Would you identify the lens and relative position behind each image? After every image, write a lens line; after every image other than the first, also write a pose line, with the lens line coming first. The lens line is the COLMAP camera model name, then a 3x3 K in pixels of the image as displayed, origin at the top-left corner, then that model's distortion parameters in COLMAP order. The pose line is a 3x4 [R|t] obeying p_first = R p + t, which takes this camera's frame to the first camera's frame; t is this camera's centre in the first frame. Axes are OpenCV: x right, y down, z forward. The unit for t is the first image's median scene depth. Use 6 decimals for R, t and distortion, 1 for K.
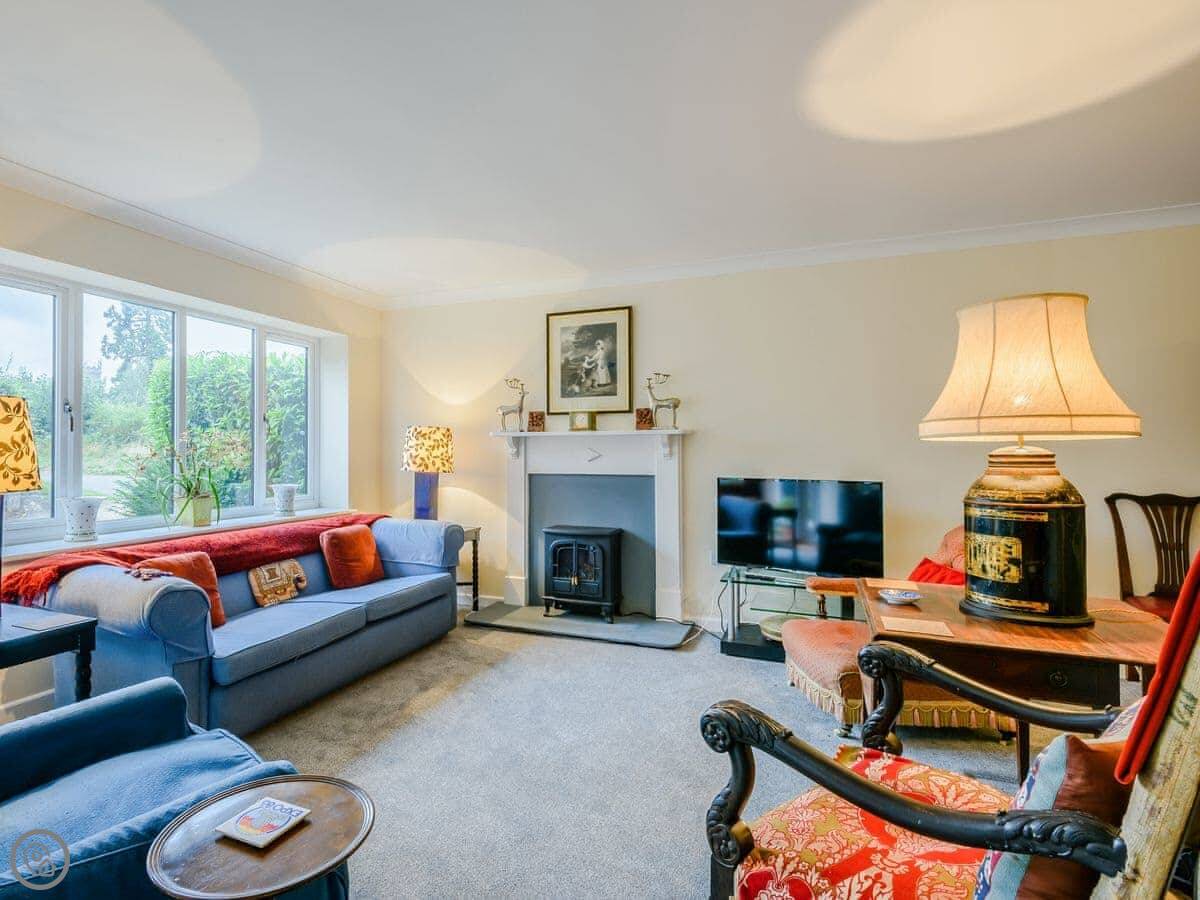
lens RADIAL K [[673.0, 0, 550.9], [0, 673.0, 437.3], [0, 0, 1]] dist [0.009257, 0.002041]
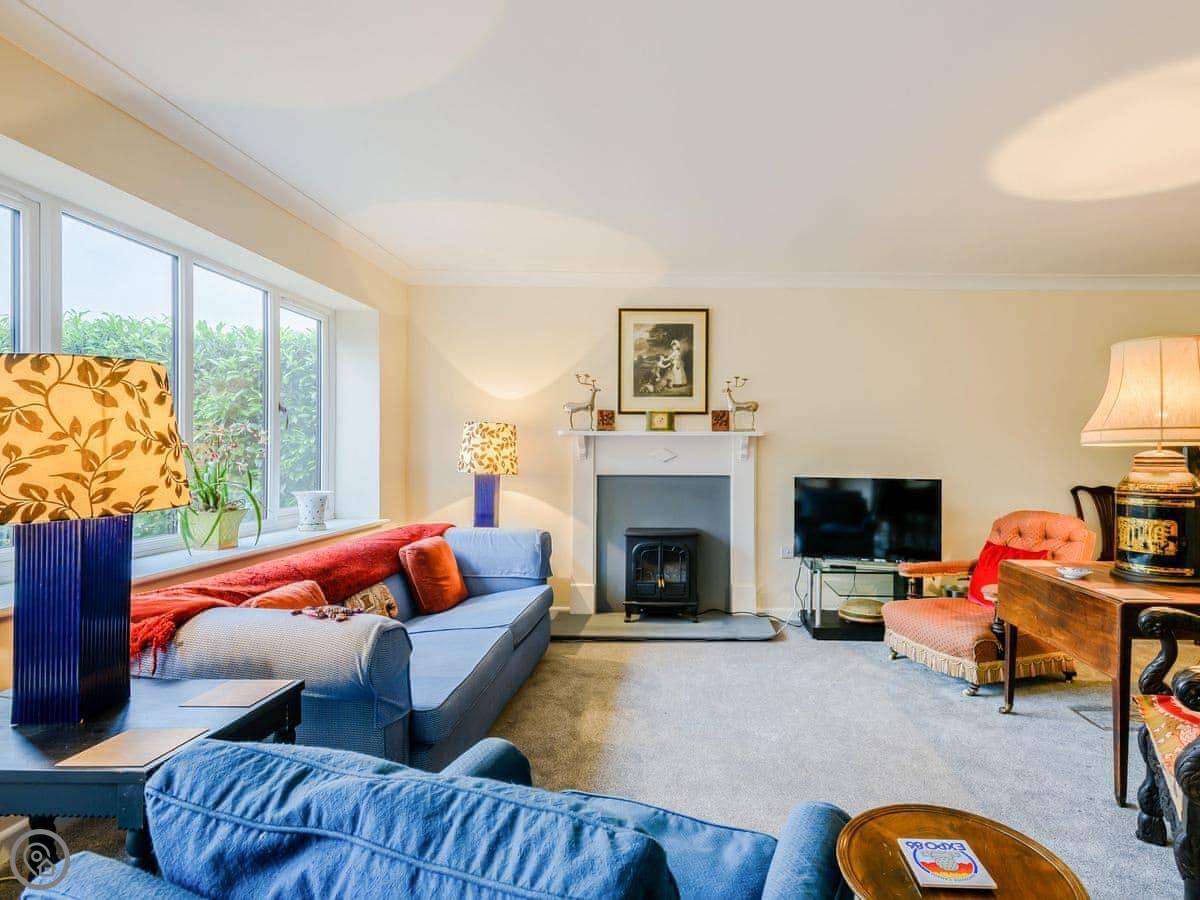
lens RADIAL K [[673.0, 0, 606.7], [0, 673.0, 449.6], [0, 0, 1]] dist [0.009257, 0.002041]
pose [[0.907941, 0.008266, 0.419017, -0.443521], [-0.015282, 0.999794, 0.013391, 0.005425], [-0.418820, -0.018562, 0.907880, 0.140148]]
